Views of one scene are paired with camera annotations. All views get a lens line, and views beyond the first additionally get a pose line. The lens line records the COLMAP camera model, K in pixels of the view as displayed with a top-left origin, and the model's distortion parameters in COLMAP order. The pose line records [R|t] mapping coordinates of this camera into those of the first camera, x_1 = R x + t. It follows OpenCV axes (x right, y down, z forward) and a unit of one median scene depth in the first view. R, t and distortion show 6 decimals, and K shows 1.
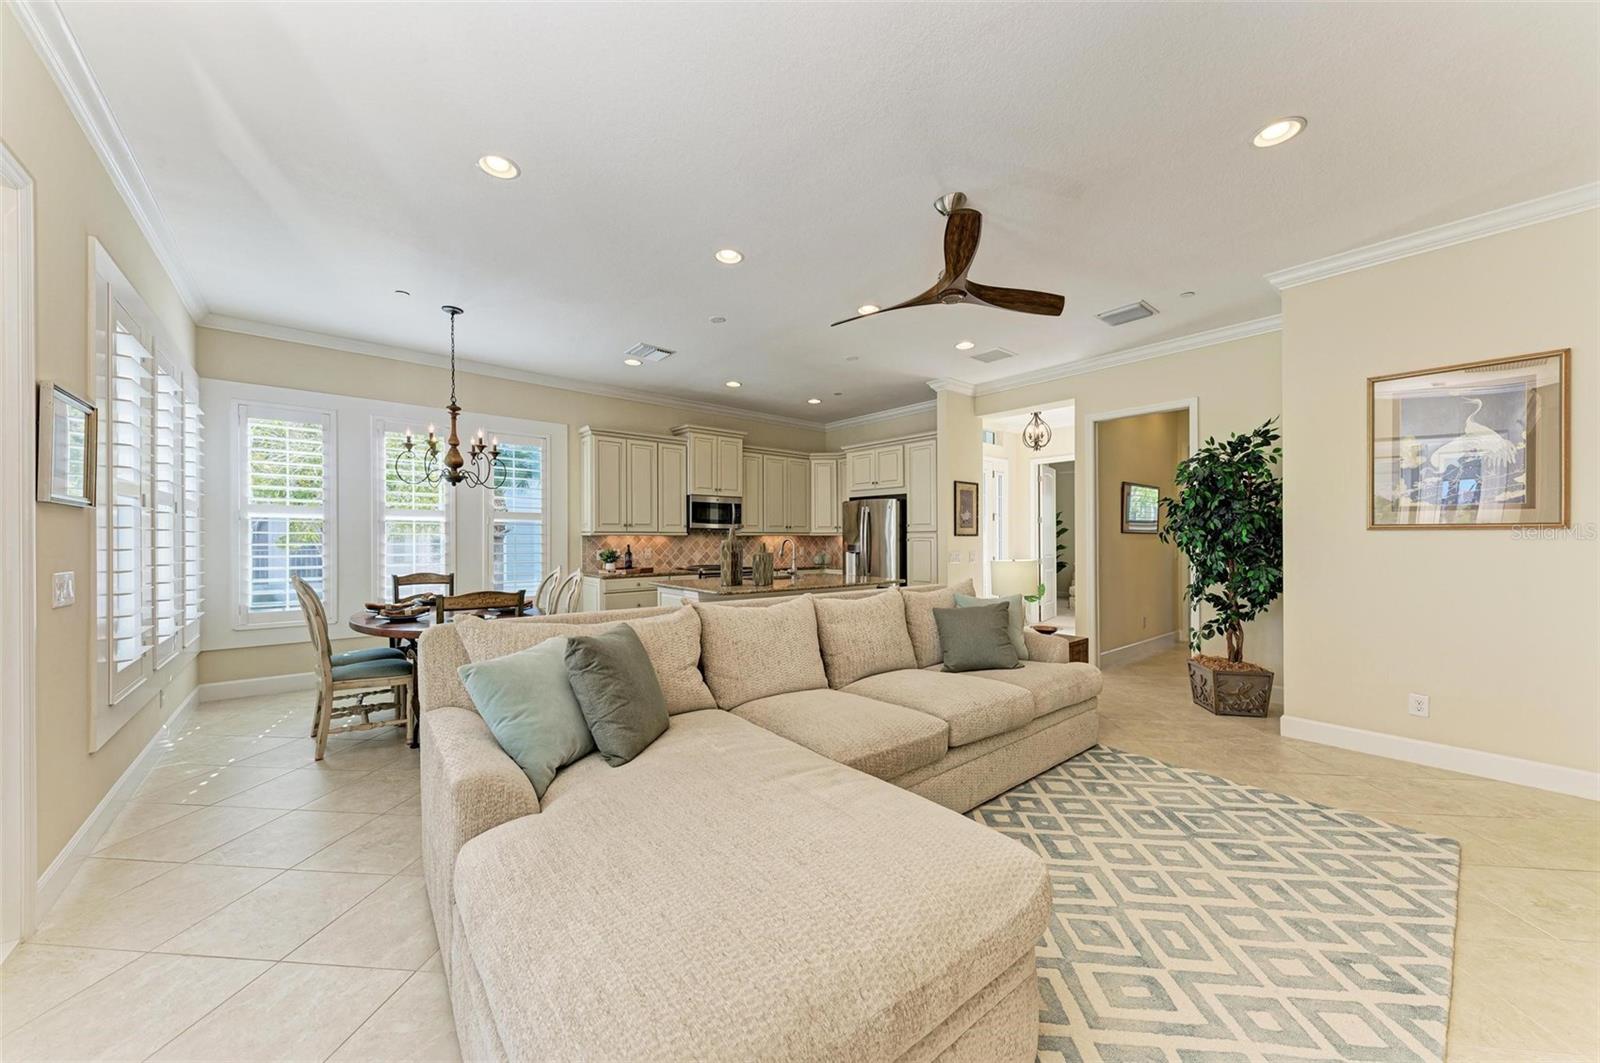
lens RADIAL K [[565.6, 0, 804.3], [0, 565.6, 540.7], [0, 0, 1]] dist [0.005025, -0.003082]
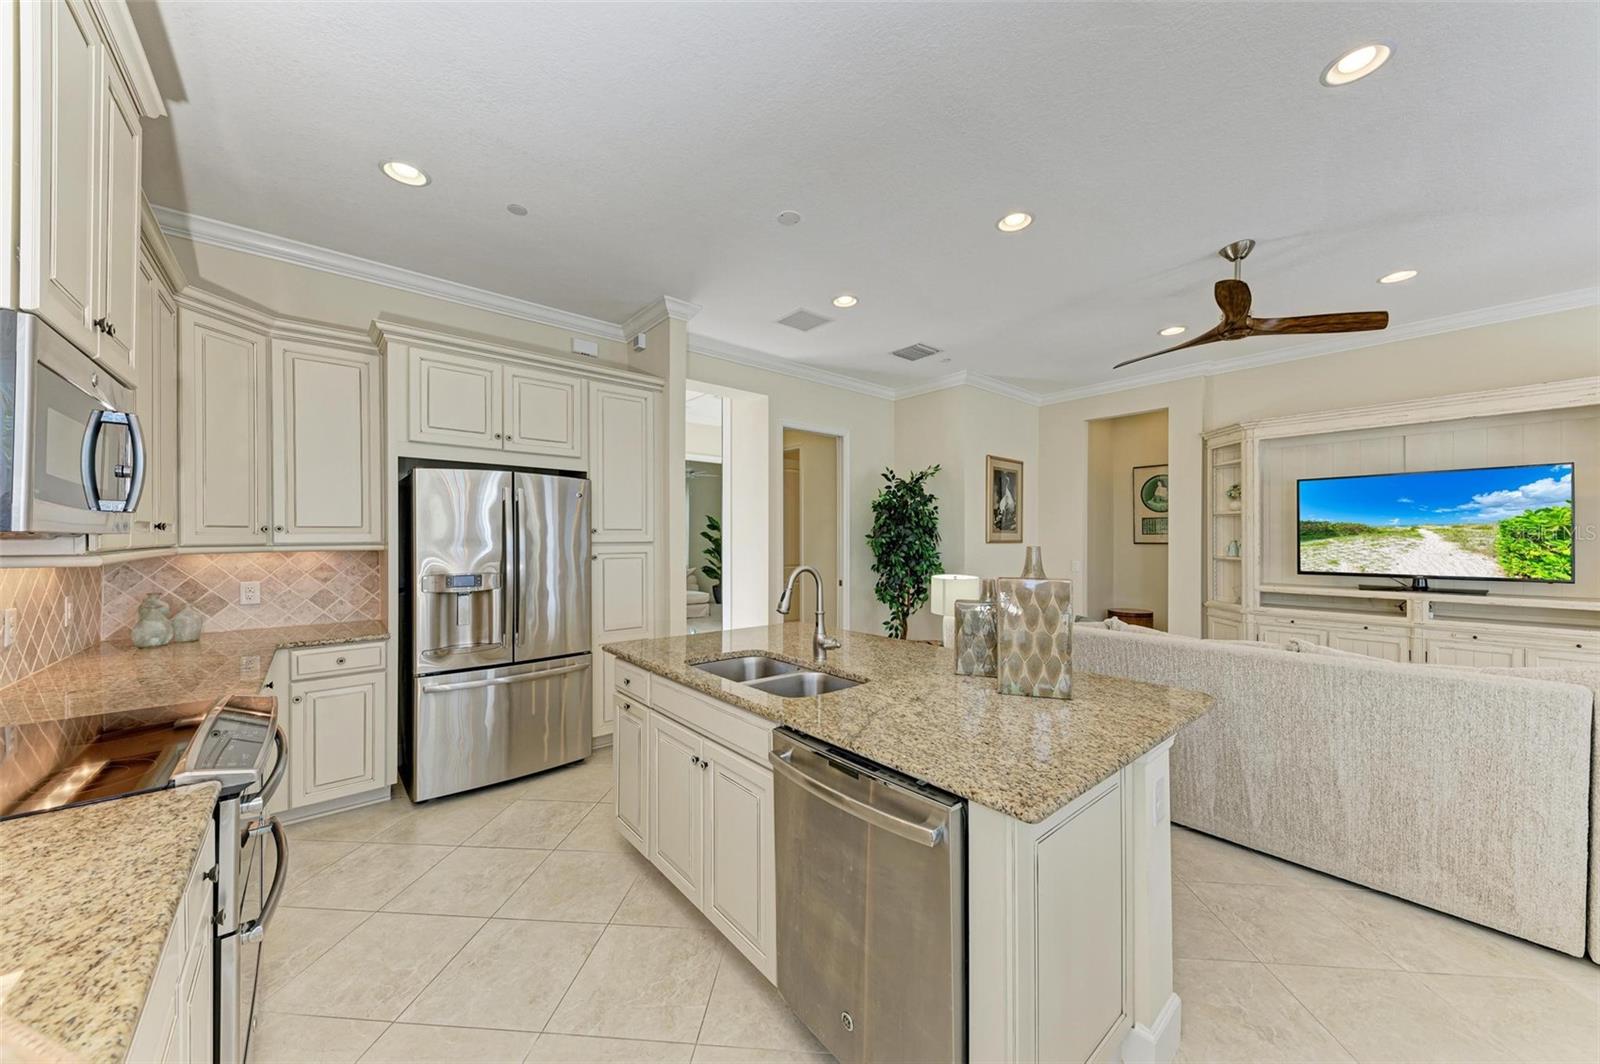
lens RADIAL K [[565.6, 0, 798.4], [0, 565.6, 535.6], [0, 0, 1]] dist [0.005025, -0.003082]
pose [[-0.005741, 0.002209, 0.999981, -0.386817], [0.003587, 0.999991, -0.002189, -0.022671], [-0.999977, 0.003574, -0.005749, 0.867713]]
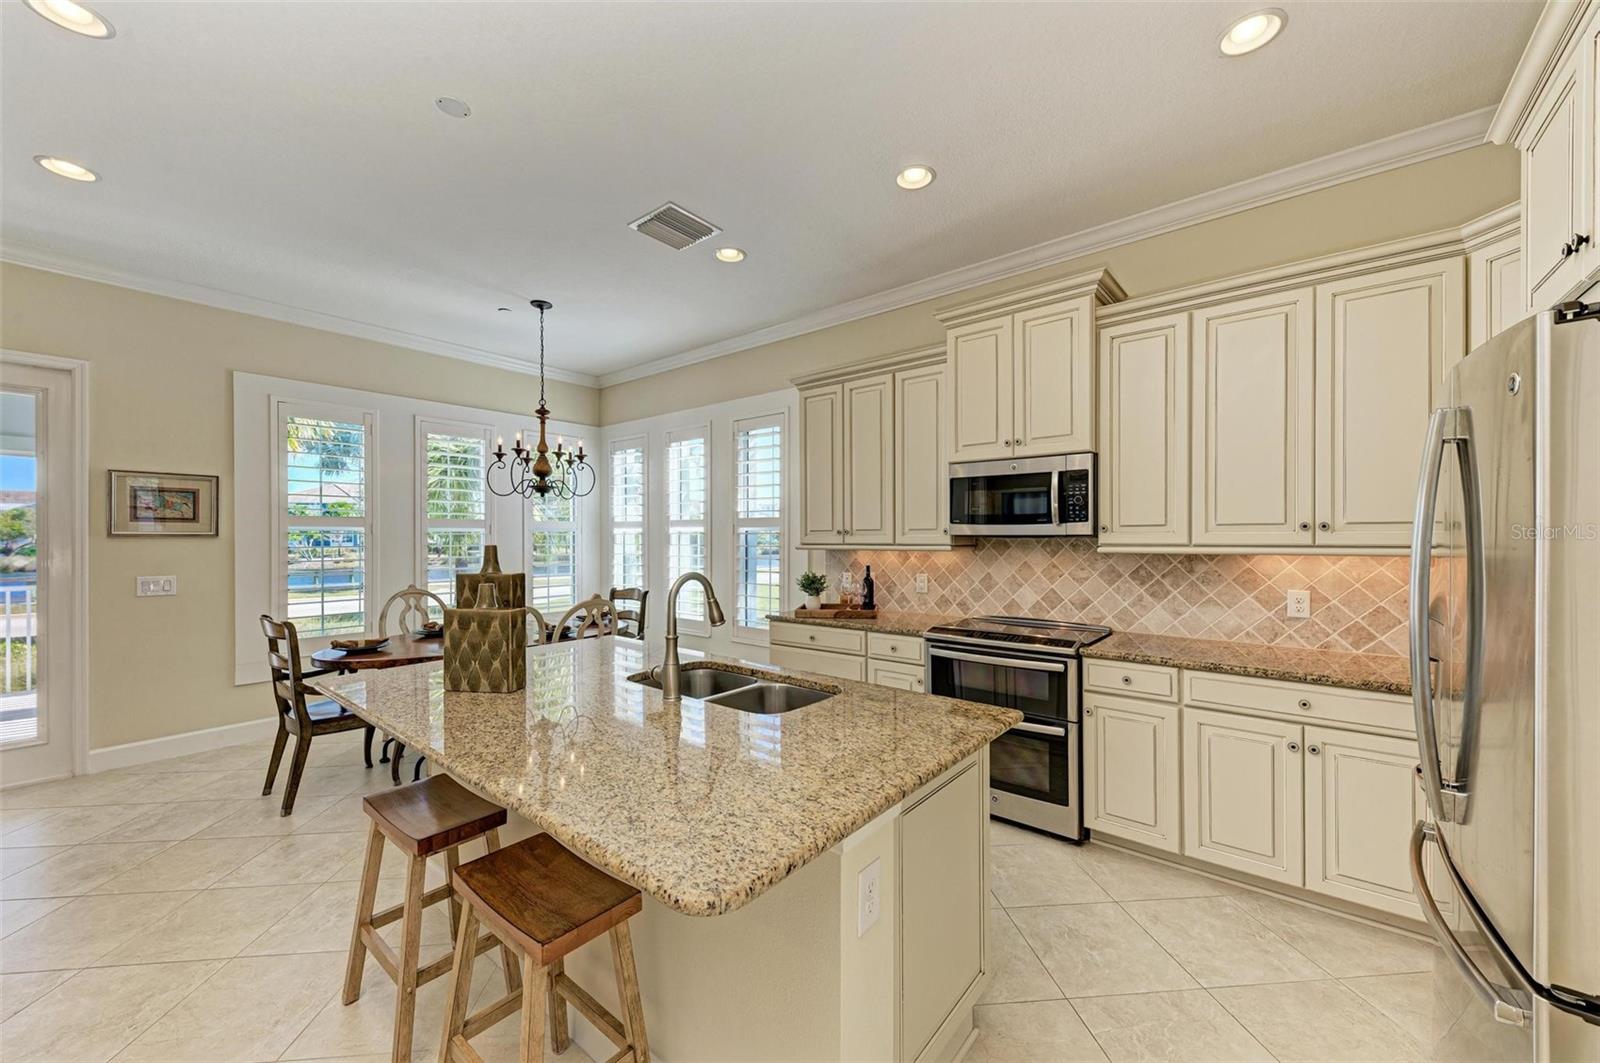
lens RADIAL K [[608.5, 0, 787.4], [0, 608.5, 540.6], [0, 0, 1]] dist [0.011532, -0.000795]
pose [[0.175782, 0.005583, -0.984413, 0.297022], [-0.002761, 0.999983, 0.005178, -0.022309], [0.984425, 0.001808, 0.175794, 0.852767]]
